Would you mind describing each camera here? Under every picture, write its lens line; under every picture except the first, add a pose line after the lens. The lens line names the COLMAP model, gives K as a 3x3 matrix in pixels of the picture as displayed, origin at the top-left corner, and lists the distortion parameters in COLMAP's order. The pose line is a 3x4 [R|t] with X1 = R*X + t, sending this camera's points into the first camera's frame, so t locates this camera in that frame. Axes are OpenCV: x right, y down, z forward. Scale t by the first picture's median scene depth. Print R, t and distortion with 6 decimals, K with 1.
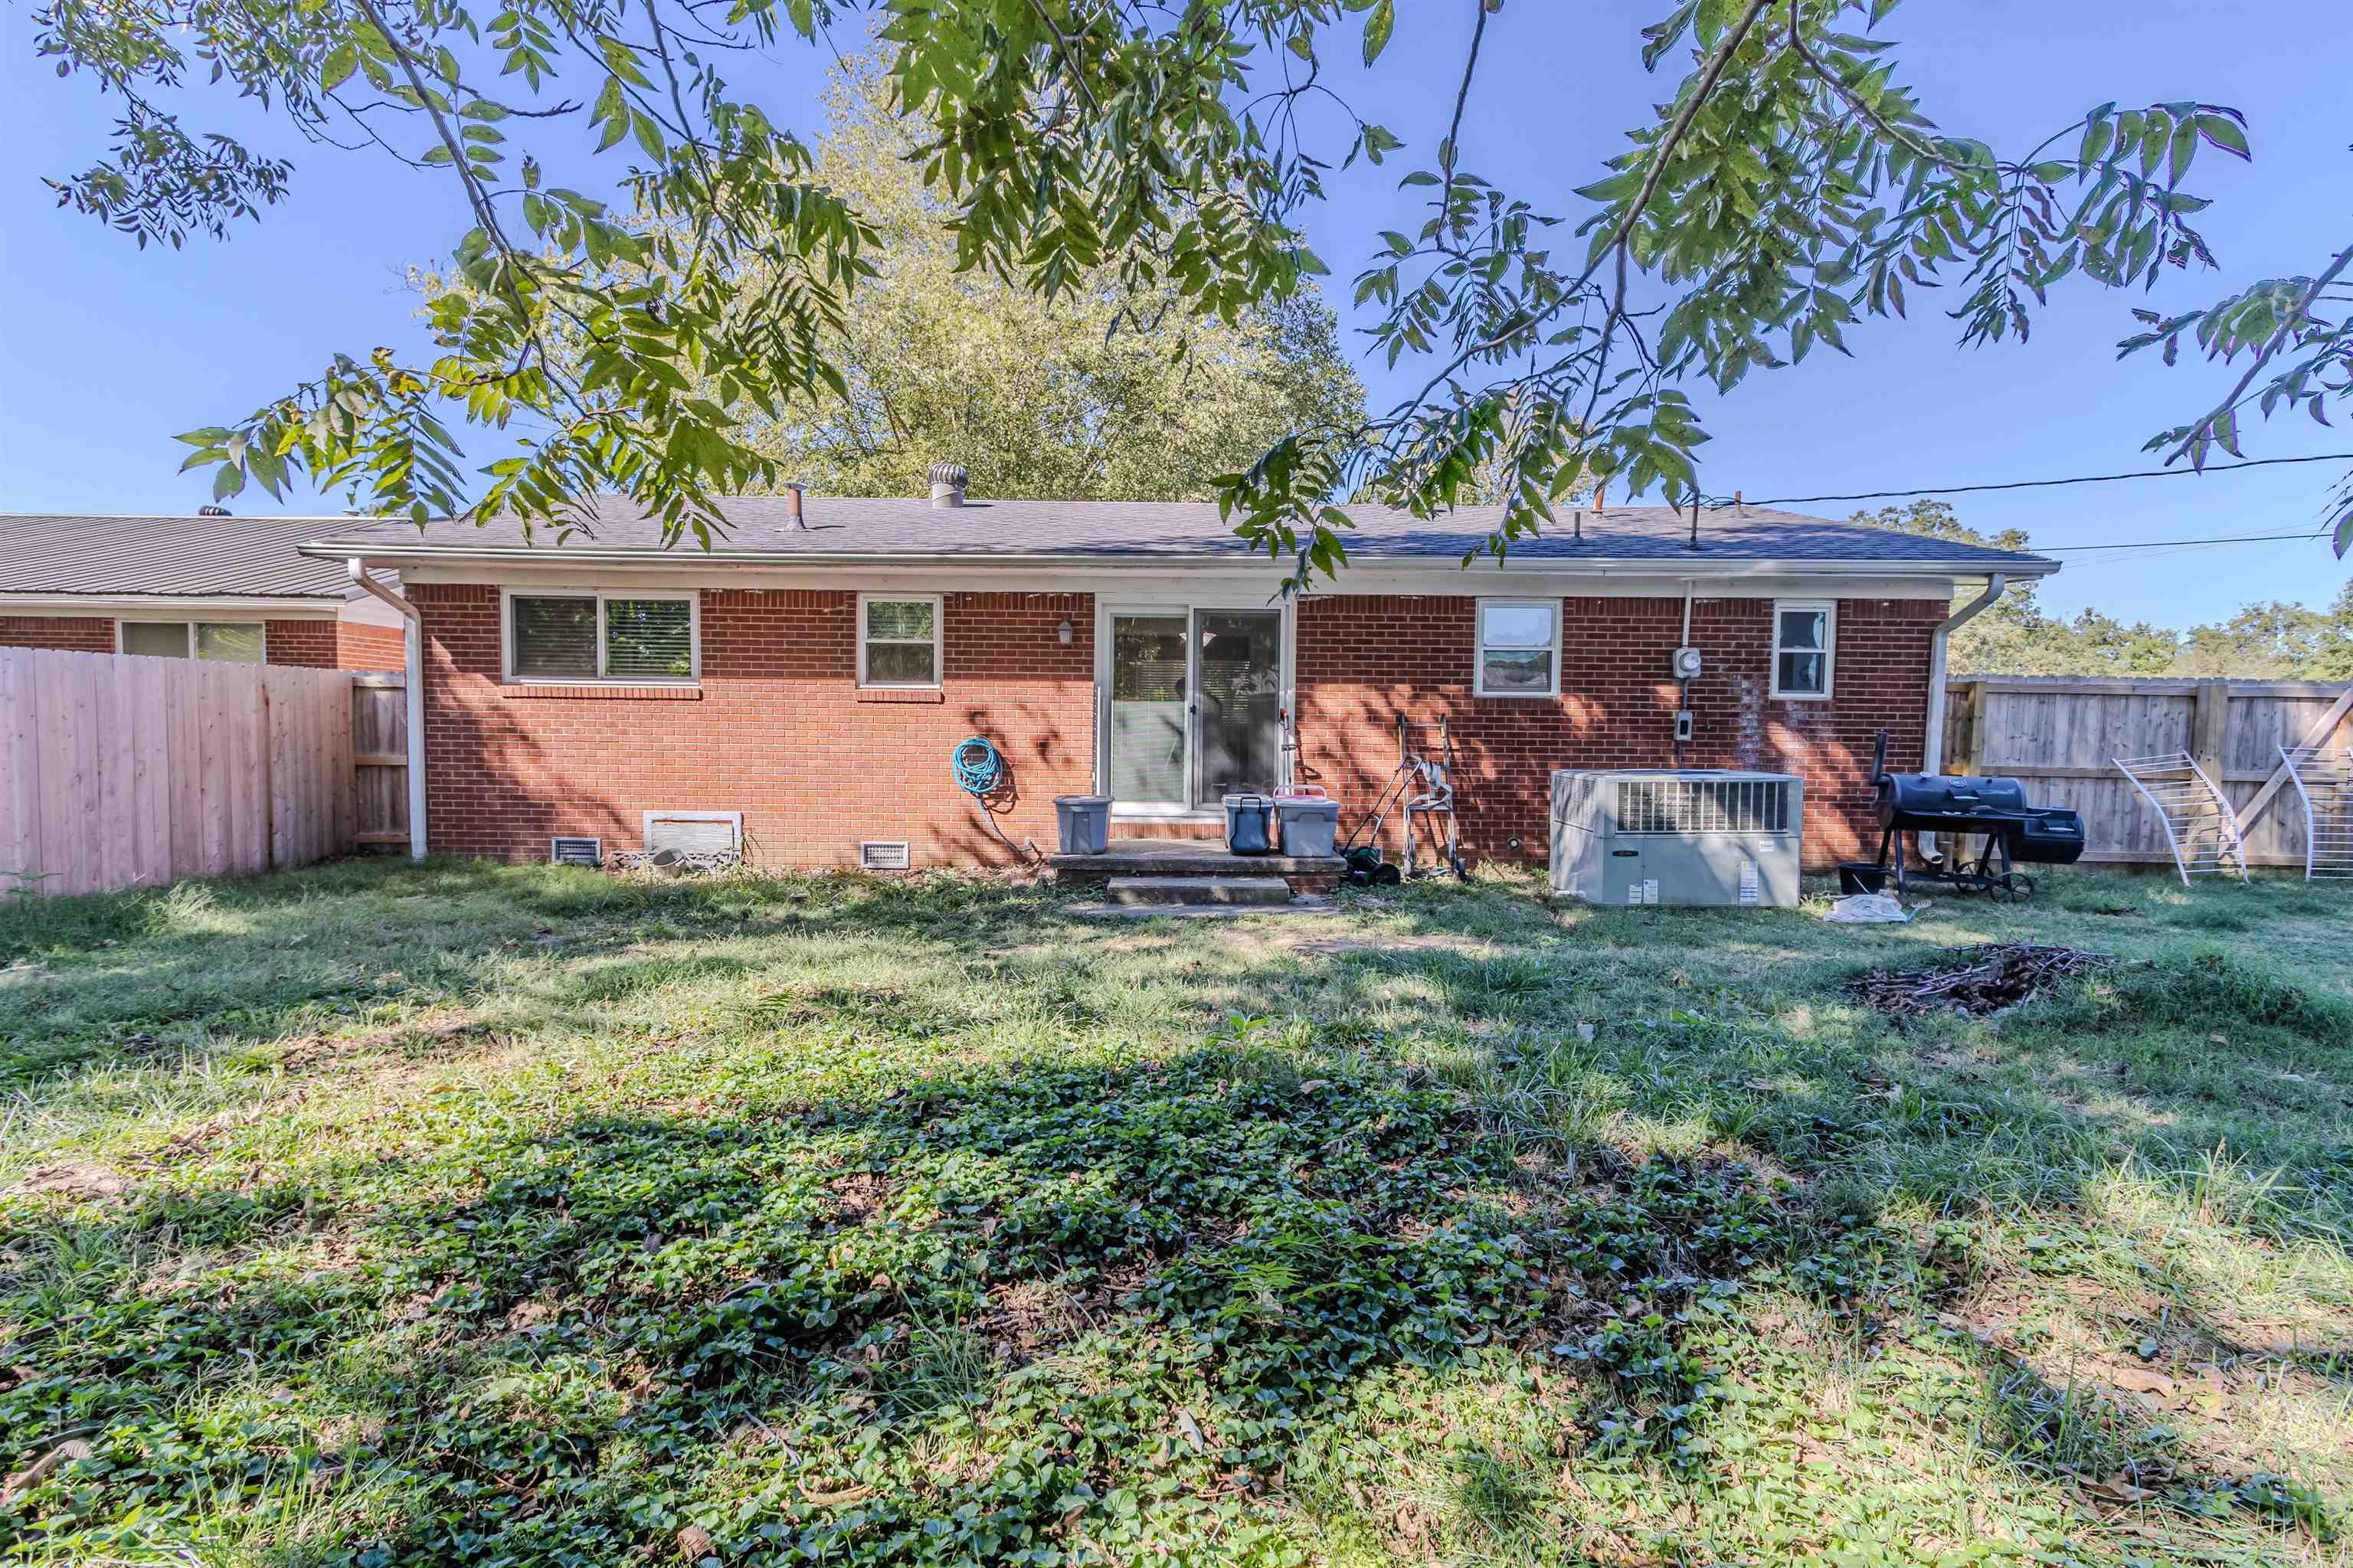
lens RADIAL K [[1095.9, 0, 1177.5], [0, 1095.9, 798.8], [0, 0, 1]] dist [0.013876, -0.001329]
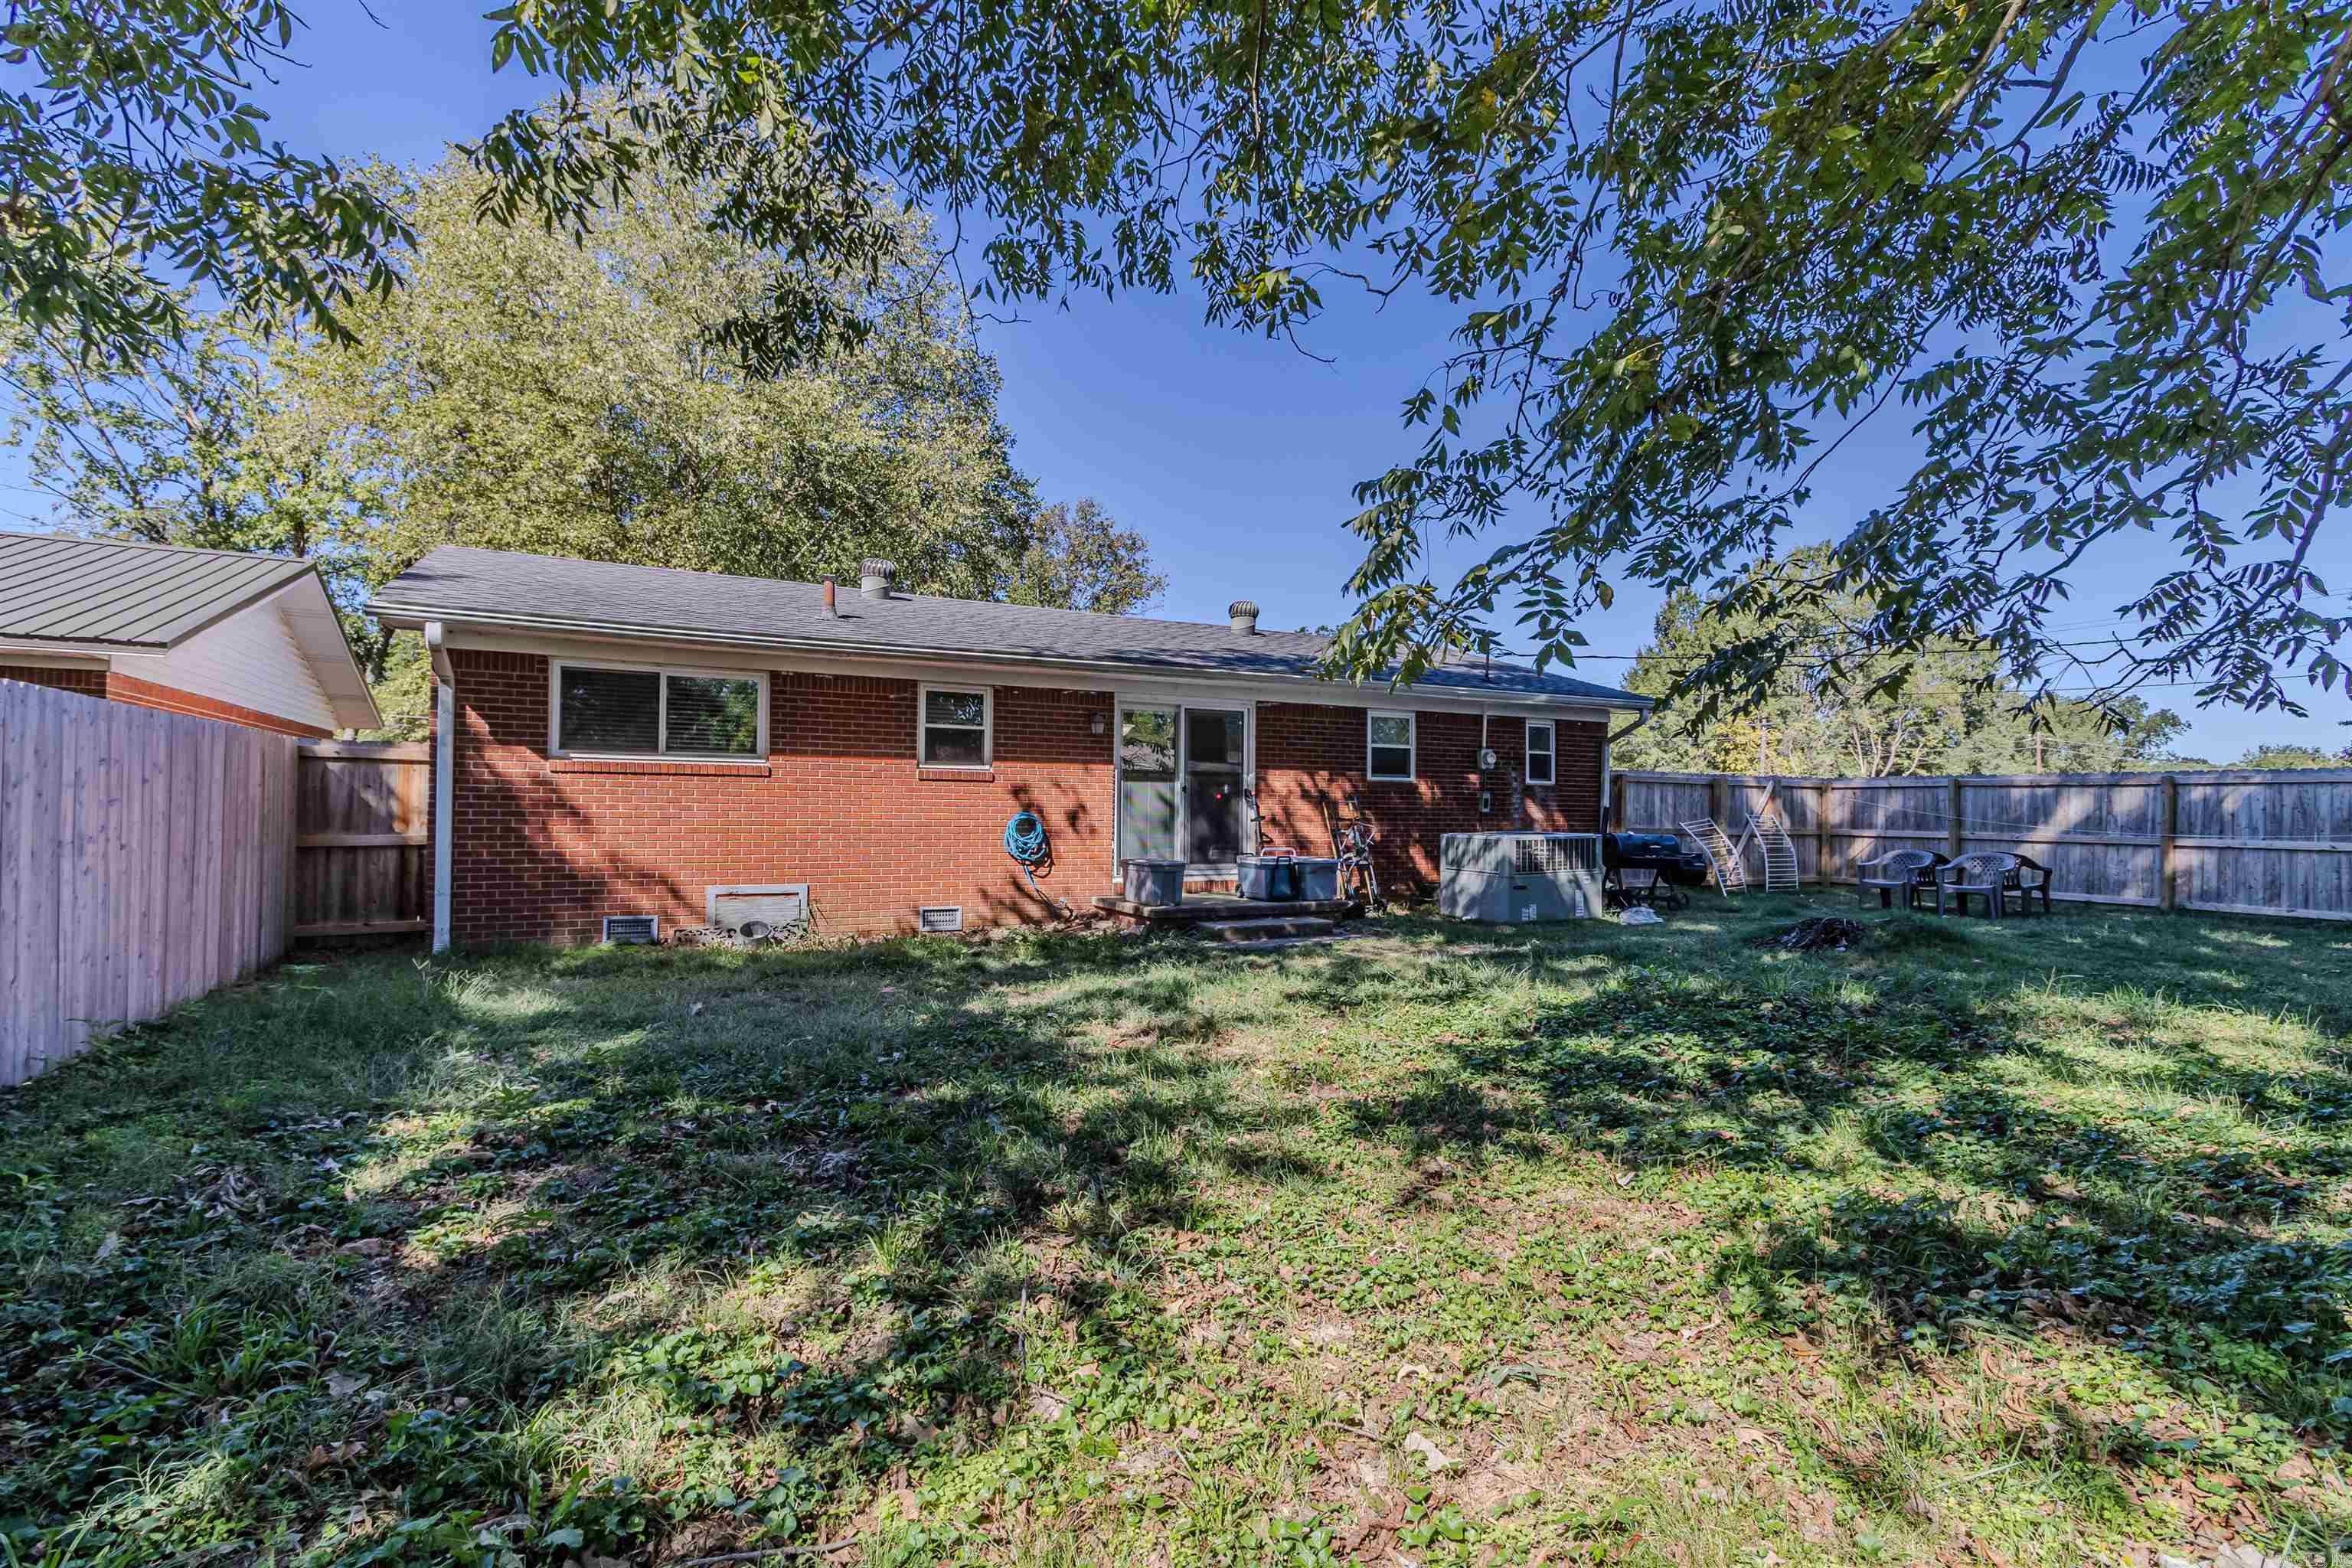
lens RADIAL K [[1095.4, 0, 1170.3], [0, 1095.4, 778.7], [0, 0, 1]] dist [0.013876, -0.001329]
pose [[0.885951, 0.010602, 0.463657, -0.579000], [0.029158, 0.996488, -0.078500, 0.005290], [-0.462861, 0.083067, 0.882530, -0.093309]]
